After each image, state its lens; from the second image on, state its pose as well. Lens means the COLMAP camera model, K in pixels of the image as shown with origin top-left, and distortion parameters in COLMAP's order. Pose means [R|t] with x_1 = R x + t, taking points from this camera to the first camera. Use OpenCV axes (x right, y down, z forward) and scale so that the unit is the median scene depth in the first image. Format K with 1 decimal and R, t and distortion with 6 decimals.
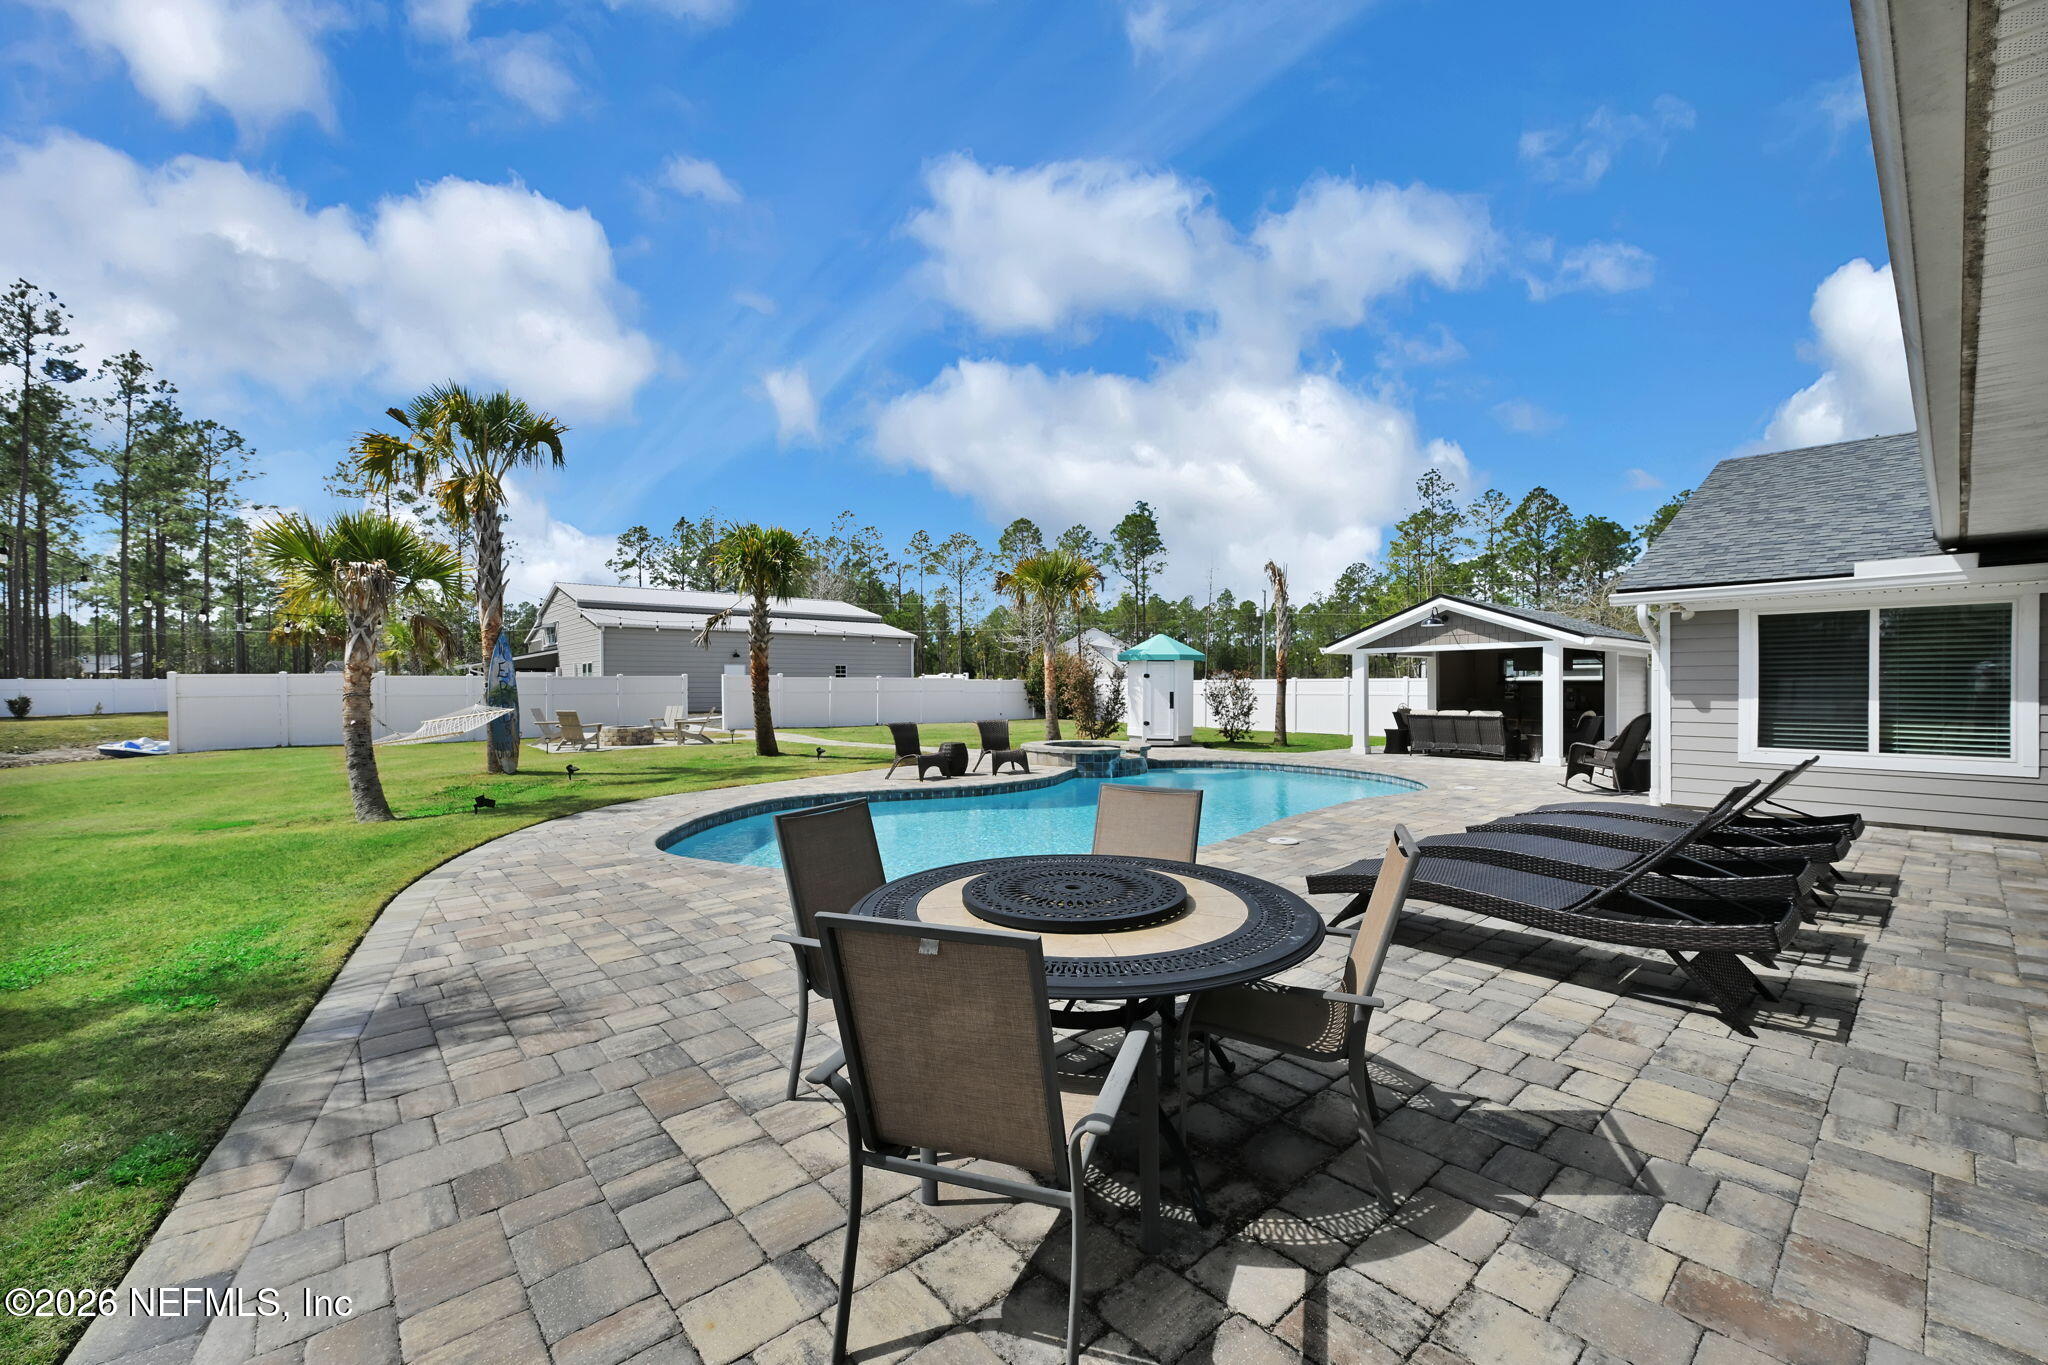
lens RADIAL K [[819.0, 0, 1024.0], [0, 819.0, 682.5], [0, 0, 1]] dist [-0.003797, -0.000181]
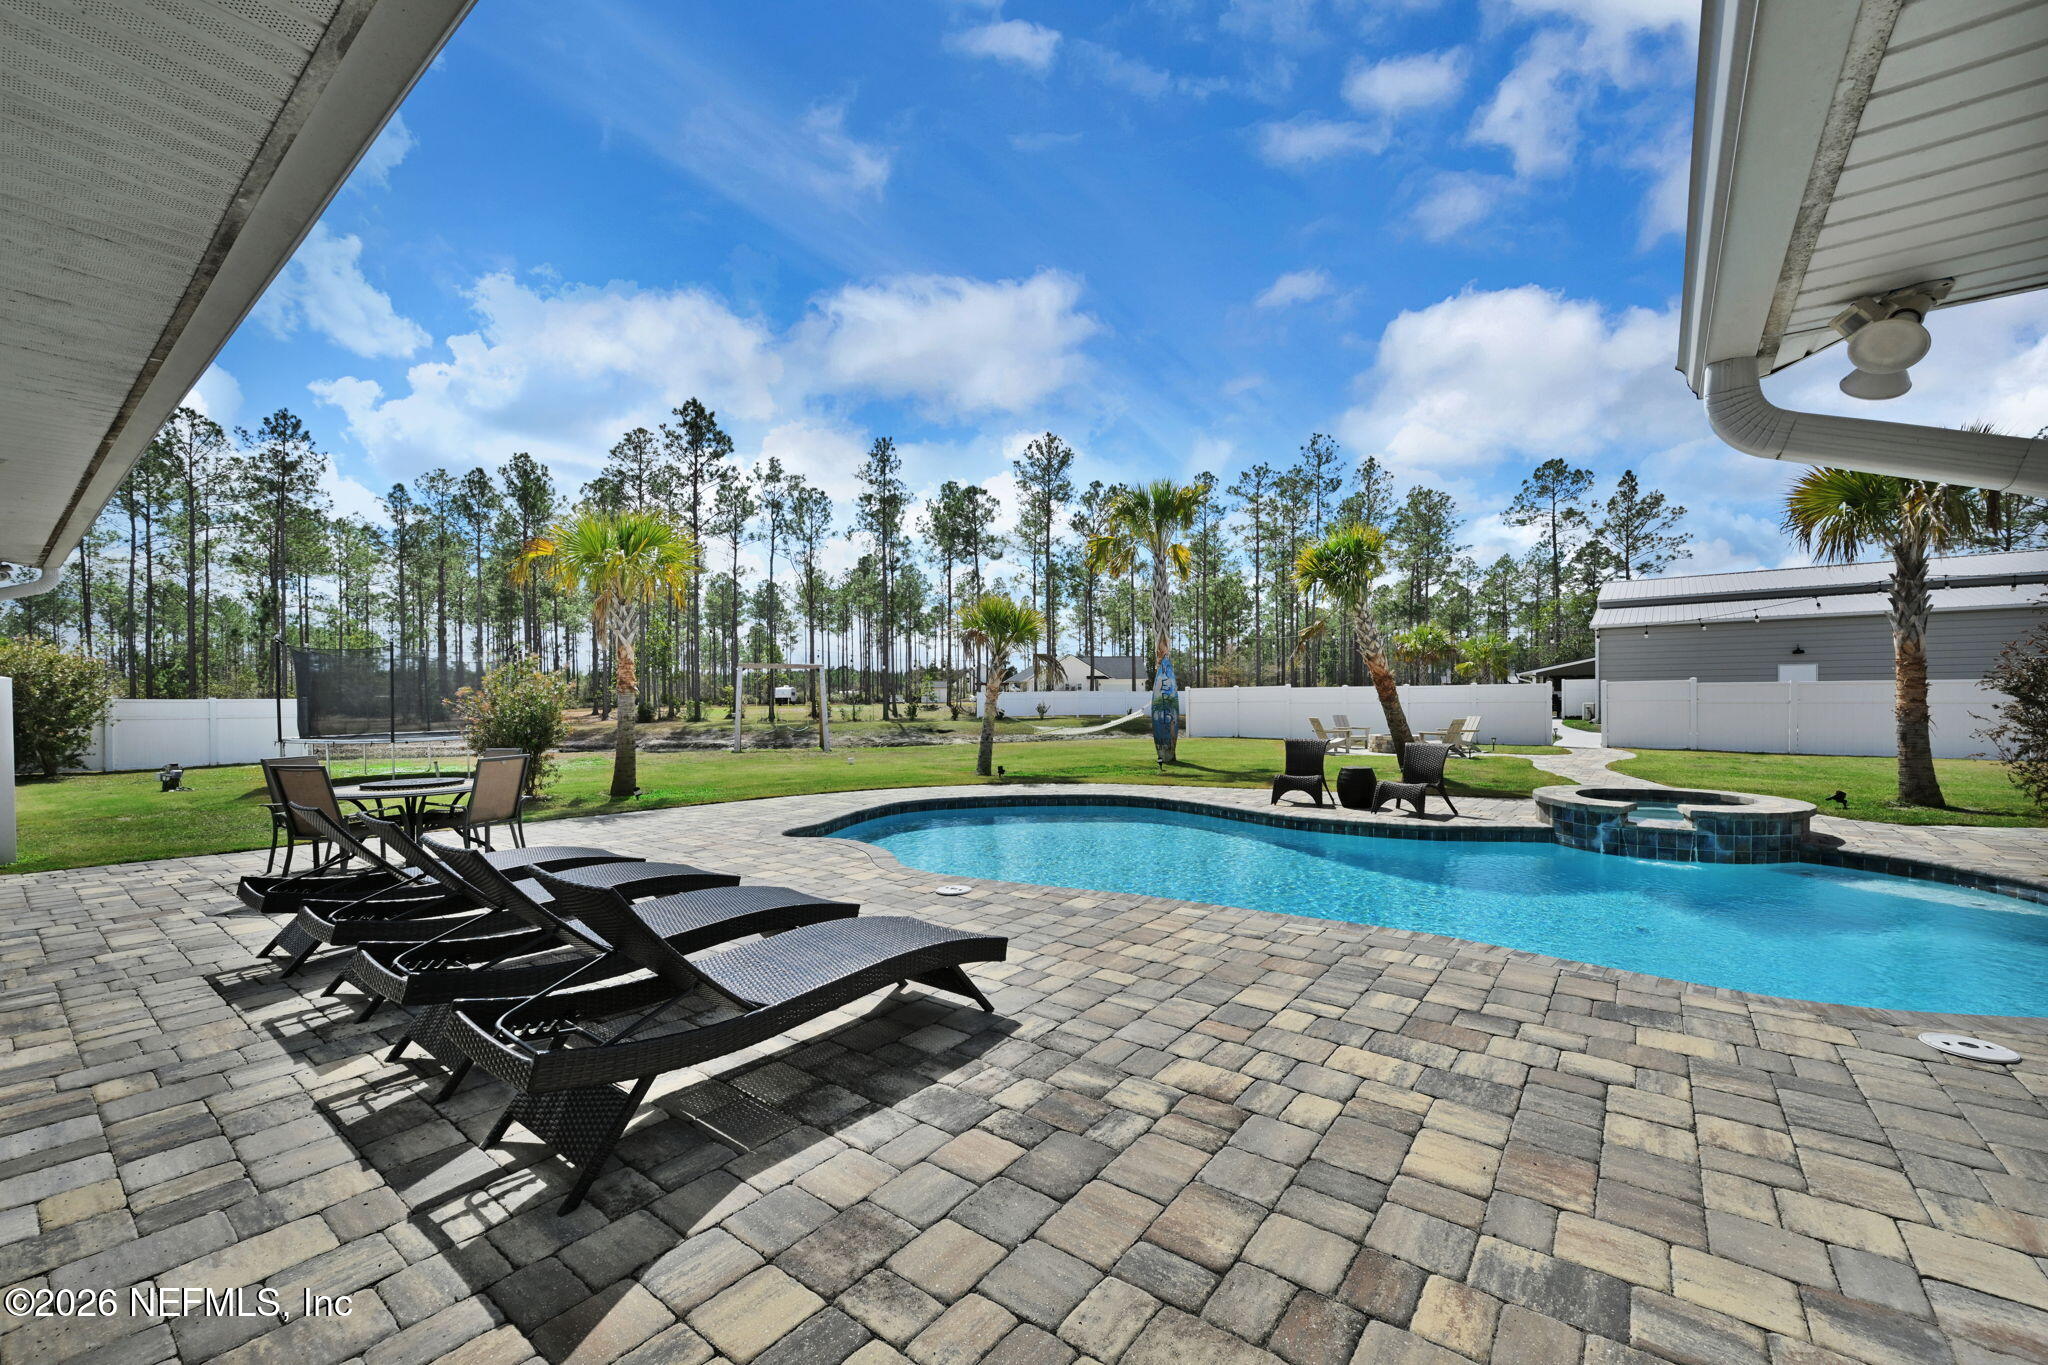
lens RADIAL K [[819.0, 0, 1024.0], [0, 819.0, 682.5], [0, 0, 1]] dist [-0.003797, -0.000181]
pose [[0.197542, -0.017820, -0.980132, 1.877820], [0.010244, 0.999818, -0.016113, -0.003960], [0.980241, -0.006857, 0.197688, 1.488952]]
